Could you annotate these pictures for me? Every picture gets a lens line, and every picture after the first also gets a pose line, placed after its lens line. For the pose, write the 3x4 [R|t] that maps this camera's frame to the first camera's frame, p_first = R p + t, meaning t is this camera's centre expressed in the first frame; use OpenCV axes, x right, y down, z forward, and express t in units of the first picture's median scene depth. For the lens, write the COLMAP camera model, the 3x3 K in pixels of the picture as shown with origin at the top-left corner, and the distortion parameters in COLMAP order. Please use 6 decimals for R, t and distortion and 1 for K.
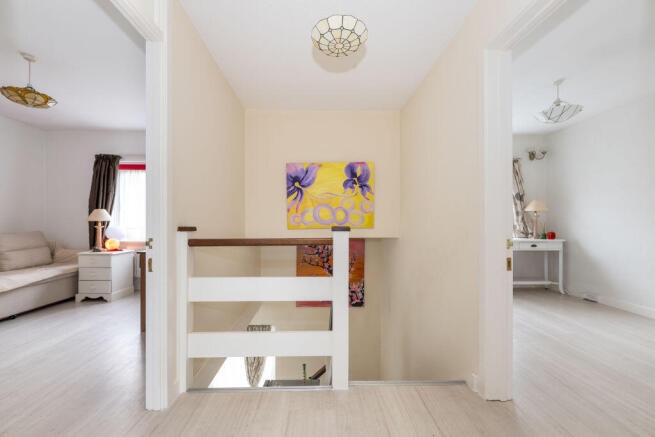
lens RADIAL K [[264.4, 0, 323.0], [0, 264.4, 221.8], [0, 0, 1]] dist [-0.000702, 0.000803]
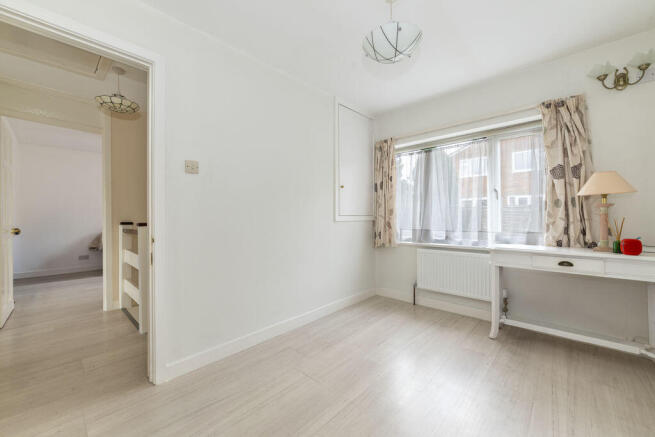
lens RADIAL K [[264.4, 0, 326.4], [0, 264.4, 215.8], [0, 0, 1]] dist [-0.000702, 0.000803]
pose [[0.704912, -0.010964, -0.709210, 0.915784], [0.005572, 0.999935, -0.009919, -0.000229], [0.709273, 0.003040, 0.704927, 0.337704]]
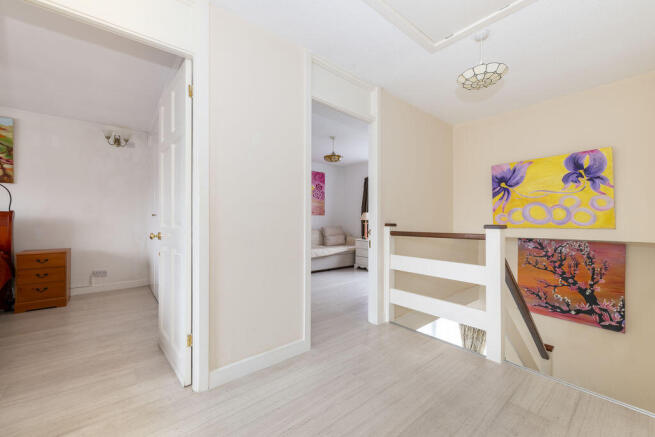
lens RADIAL K [[264.4, 0, 327.7], [0, 264.4, 219.4], [0, 0, 1]] dist [-0.000702, 0.000803]
pose [[0.619921, -0.000276, -0.784664, 0.269069], [-0.002895, 0.999992, -0.002638, -0.001002], [0.784659, 0.003907, 0.619916, -0.166247]]
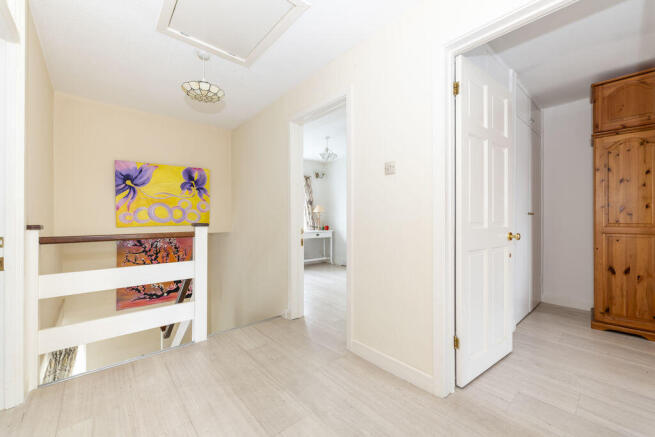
lens RADIAL K [[264.4, 0, 332.2], [0, 264.4, 219.4], [0, 0, 1]] dist [-0.000702, 0.000803]
pose [[0.758984, -0.002654, 0.651103, -0.155168], [0.002152, 0.999996, 0.001568, -0.001183], [-0.651105, 0.000211, 0.758987, -0.246160]]
